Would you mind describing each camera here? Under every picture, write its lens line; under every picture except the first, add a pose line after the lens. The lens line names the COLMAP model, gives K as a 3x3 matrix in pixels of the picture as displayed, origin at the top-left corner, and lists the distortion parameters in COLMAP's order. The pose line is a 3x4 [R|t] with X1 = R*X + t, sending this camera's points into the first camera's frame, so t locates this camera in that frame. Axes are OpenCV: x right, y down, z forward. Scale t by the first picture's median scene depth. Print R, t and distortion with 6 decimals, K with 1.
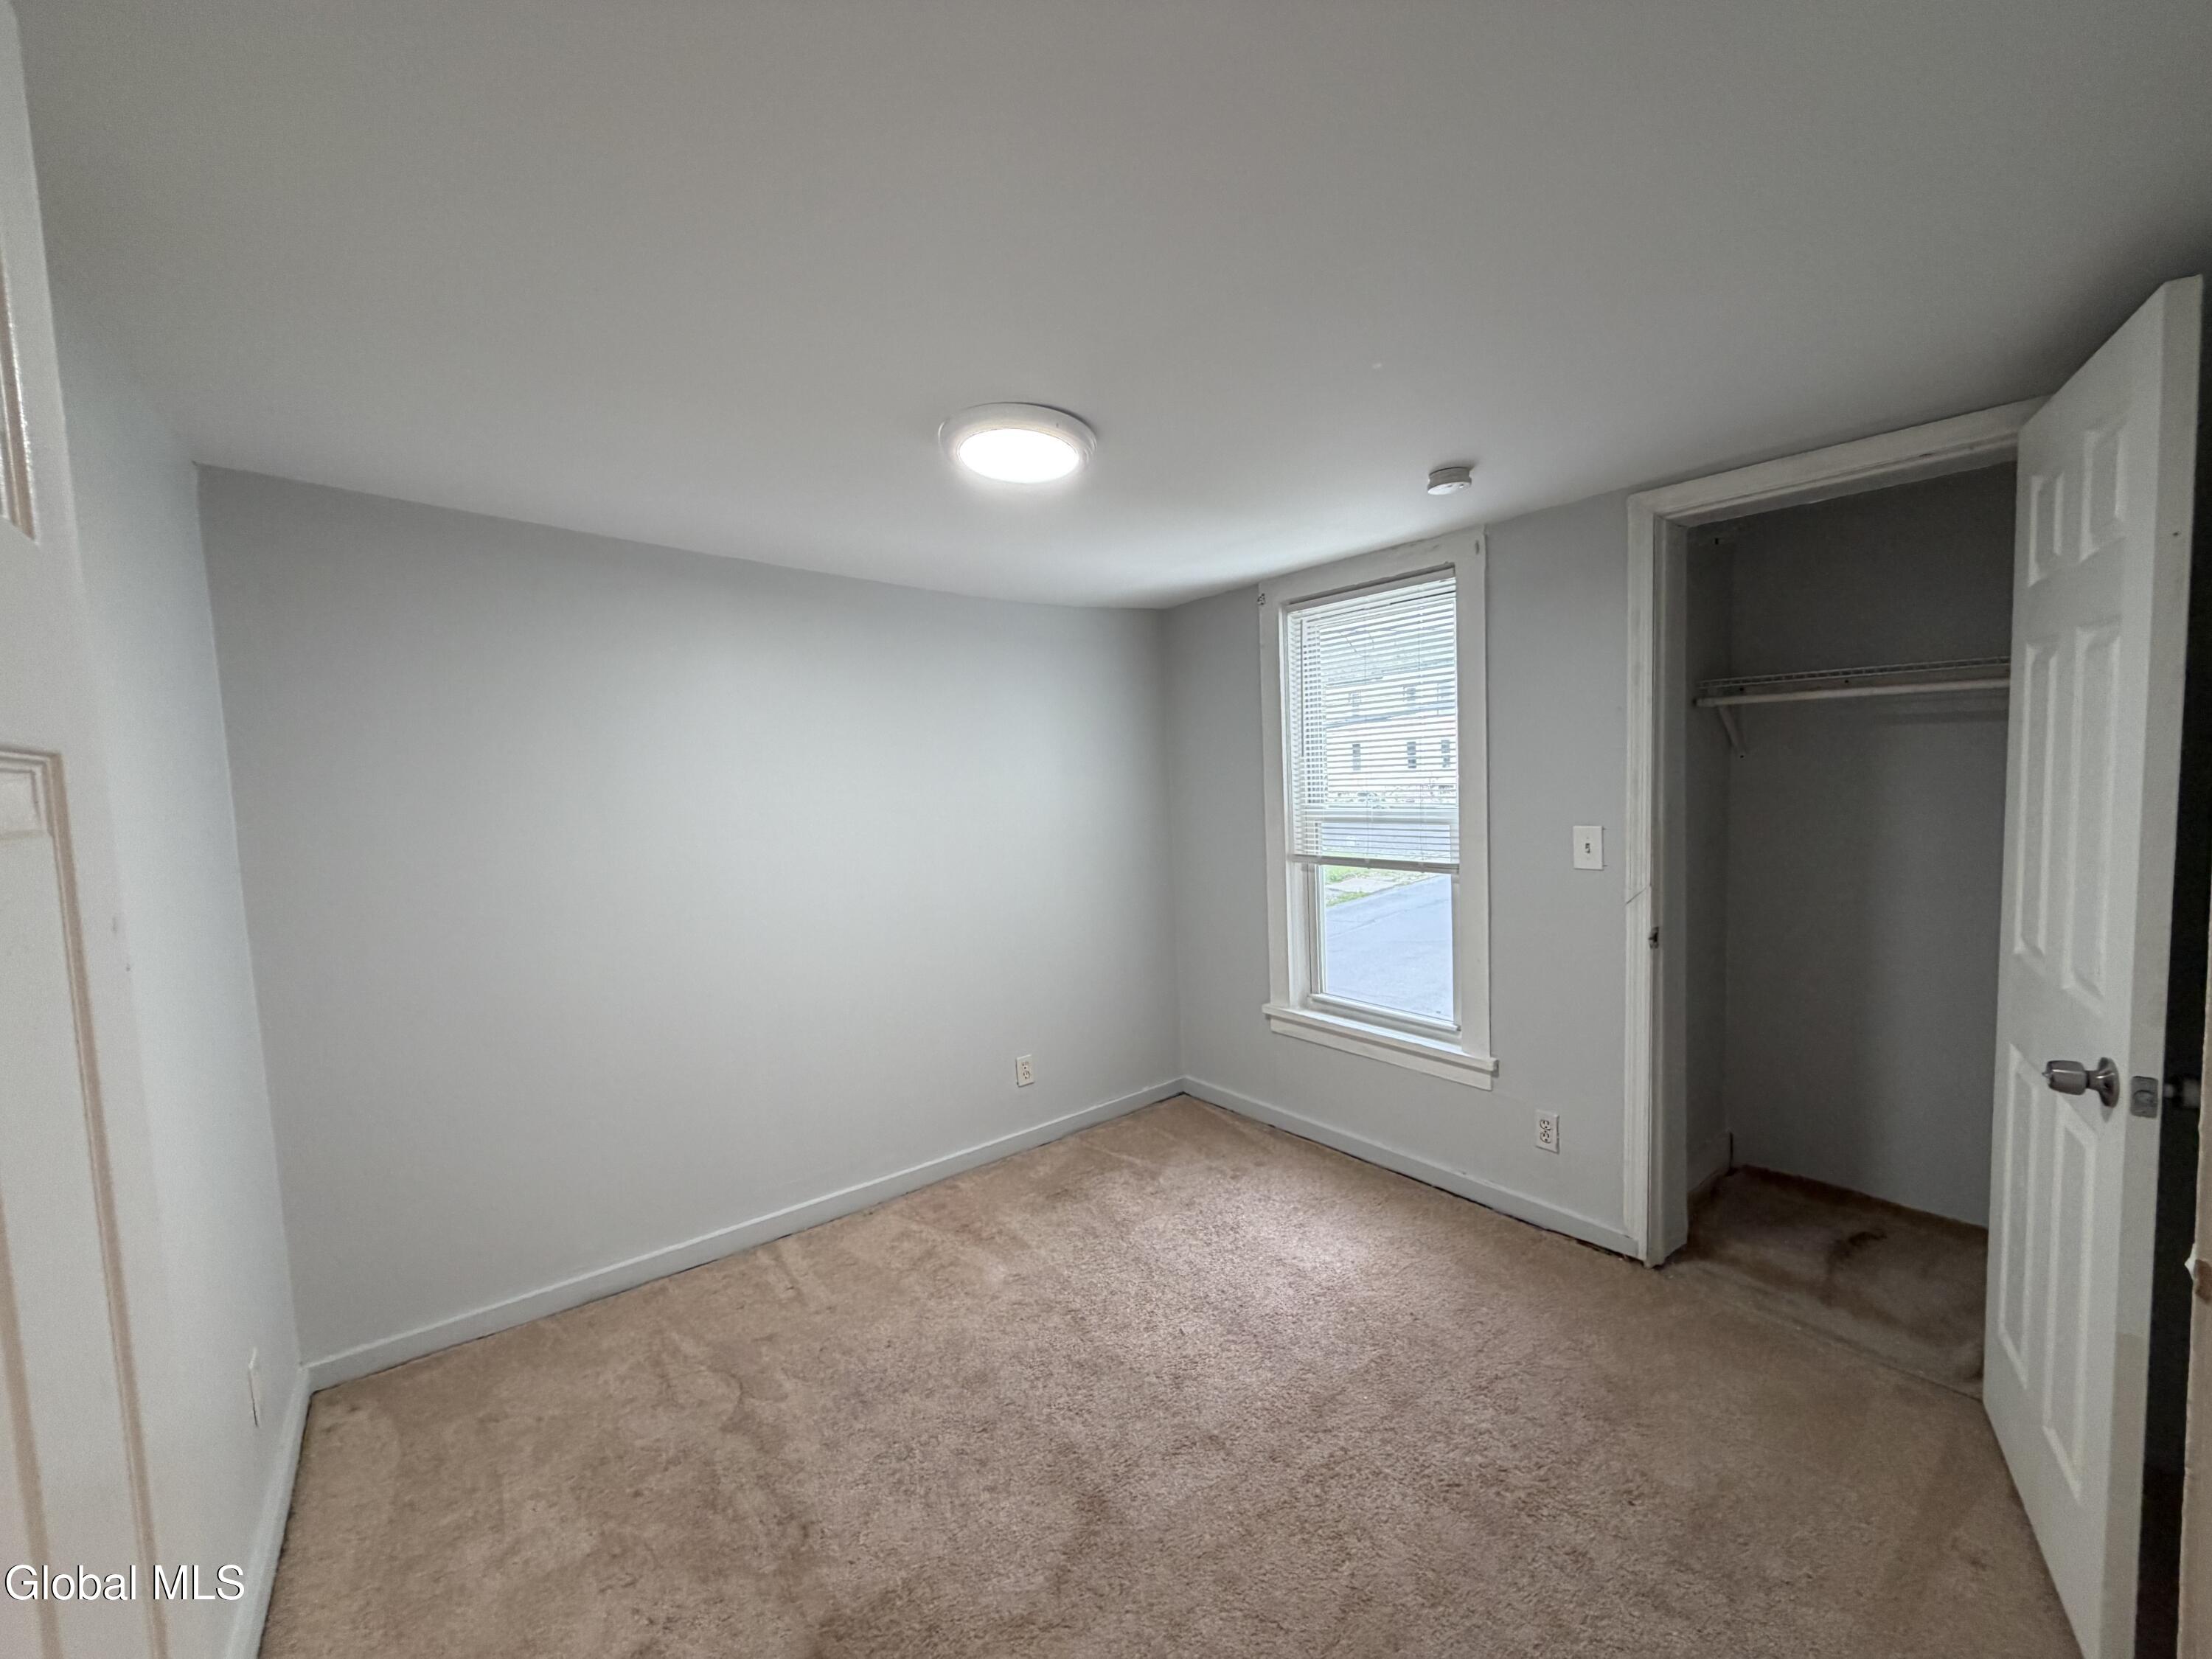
lens RADIAL K [[887.2, 0, 1106.0], [0, 887.2, 829.5], [0, 0, 1]] dist [-0.001513, -0.000051]
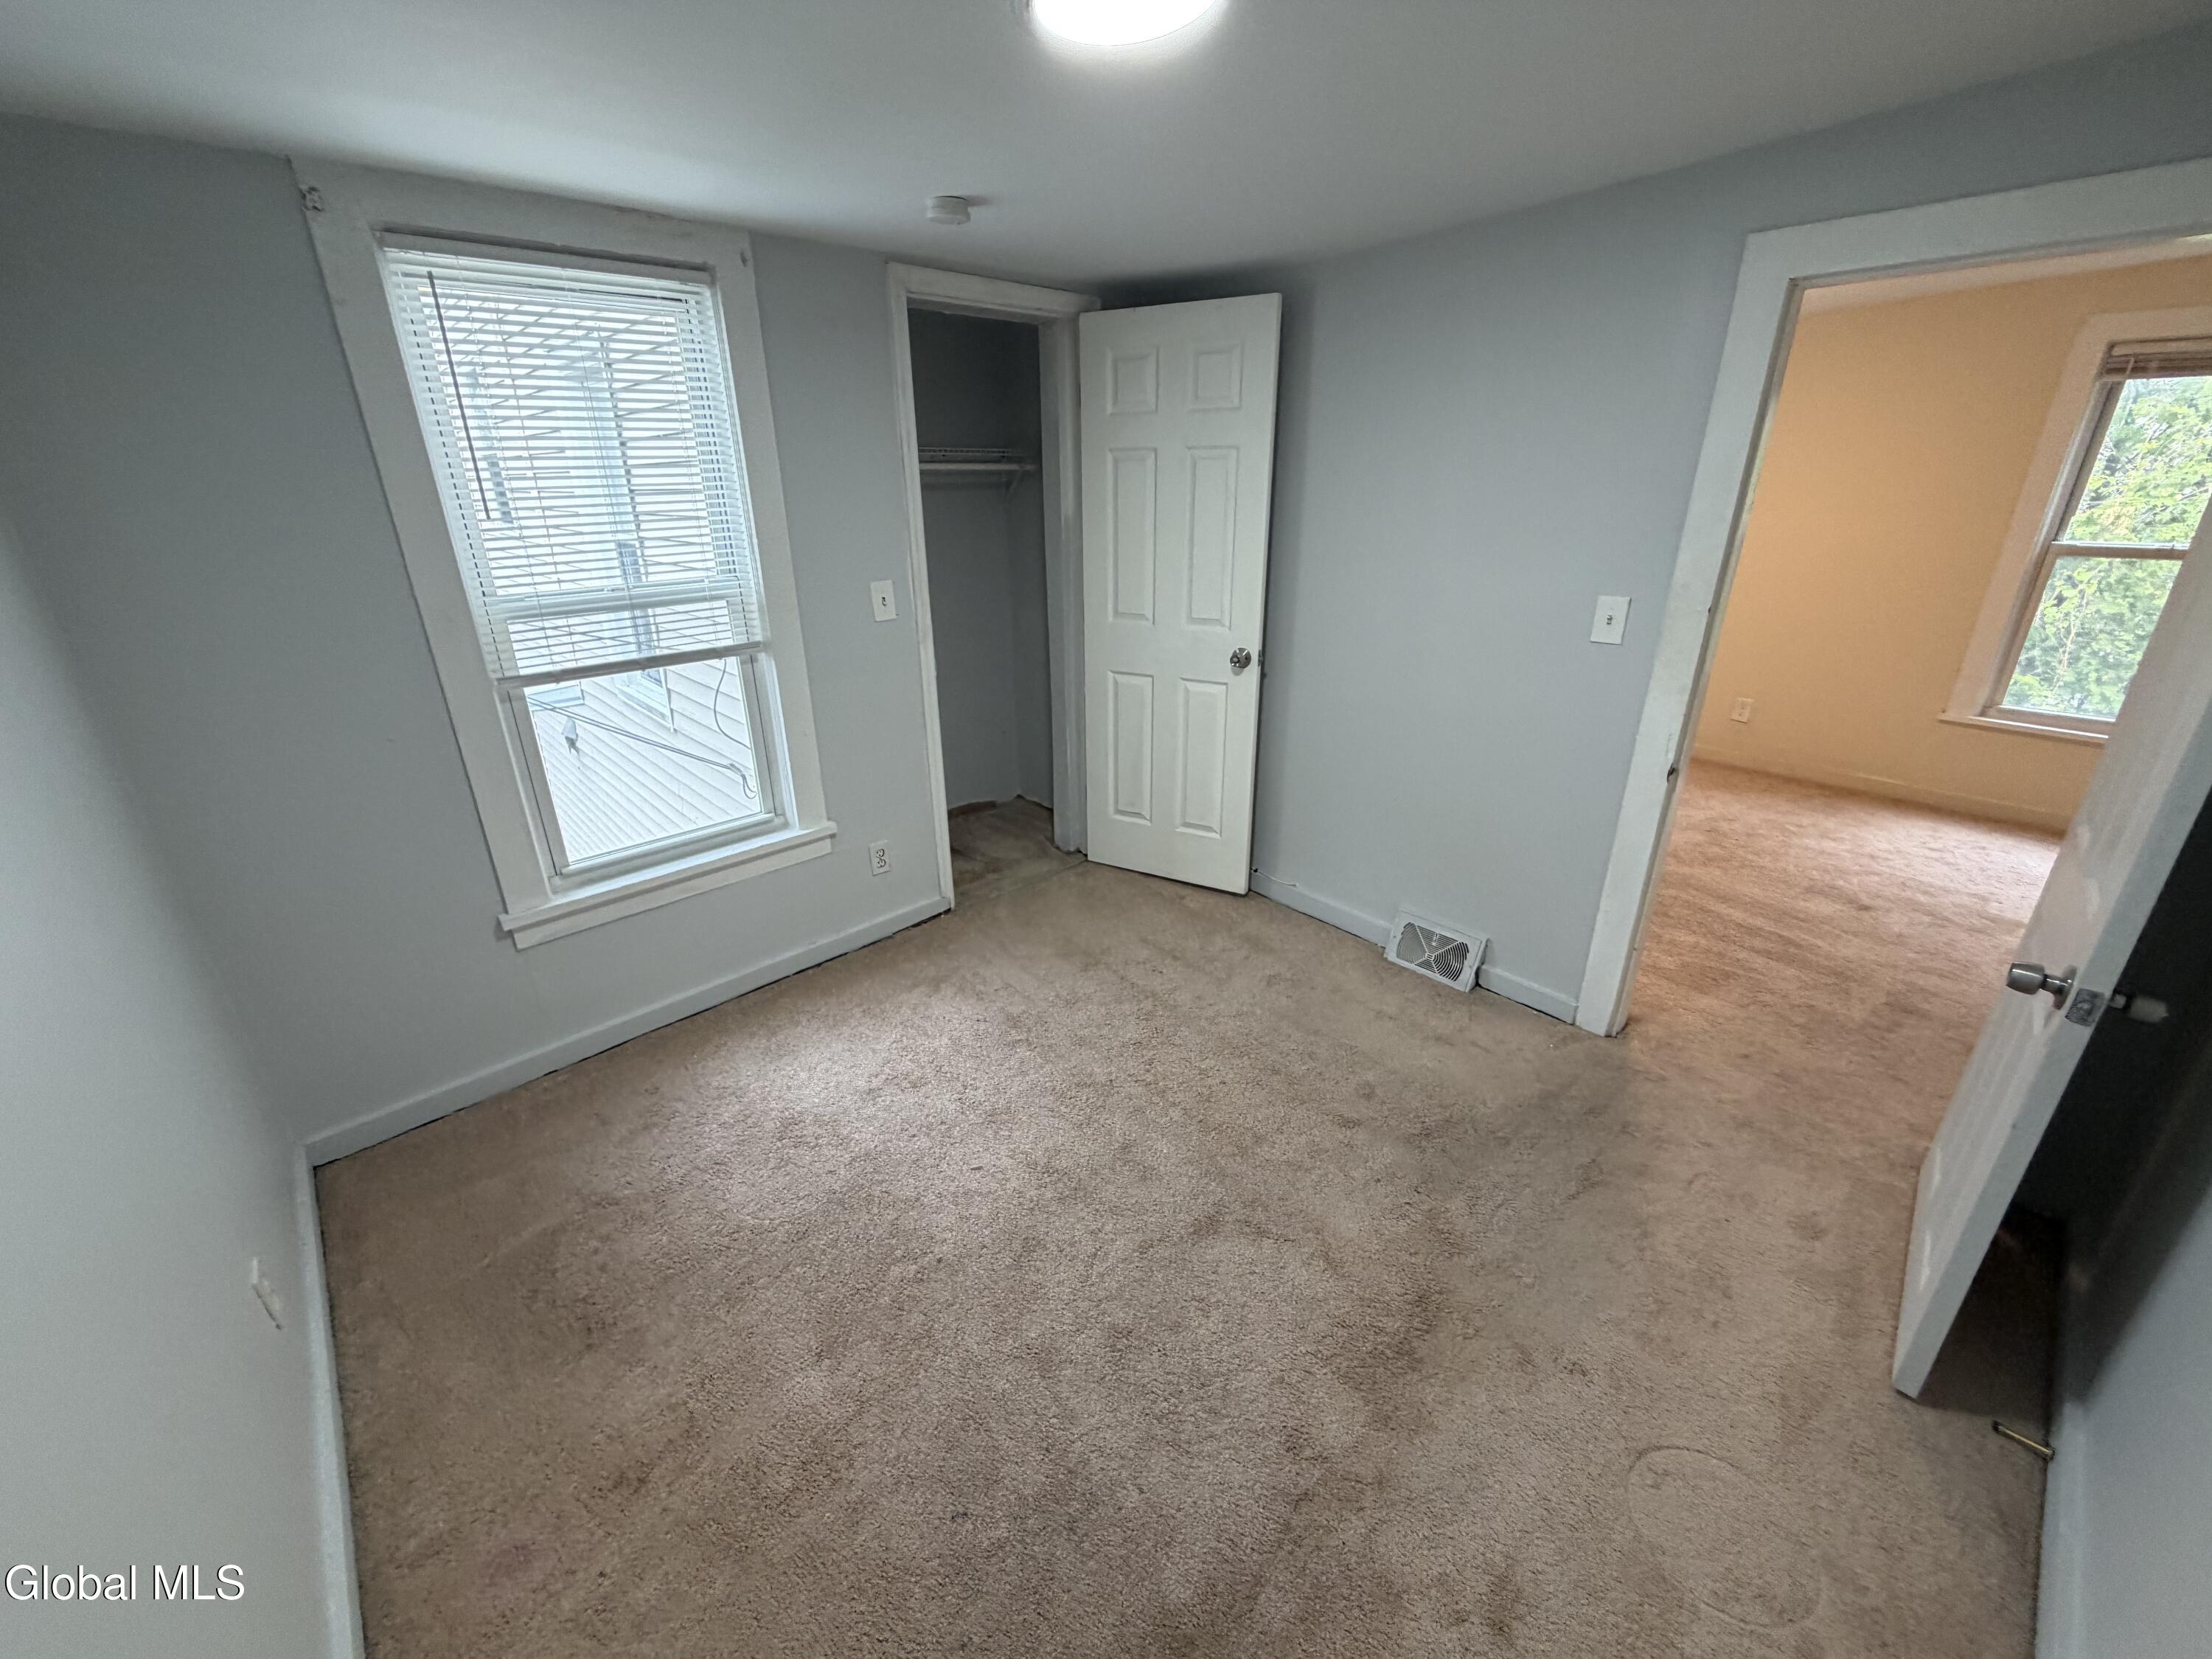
lens RADIAL K [[879.8, 0, 1101.4], [0, 879.8, 826.5], [0, 0, 1]] dist [-0.000876, -0.000439]
pose [[-0.099879, -0.332394, 0.937837, -0.567891], [0.088421, 0.935856, 0.341109, -0.061879], [-0.991063, 0.116994, -0.064081, 0.748128]]
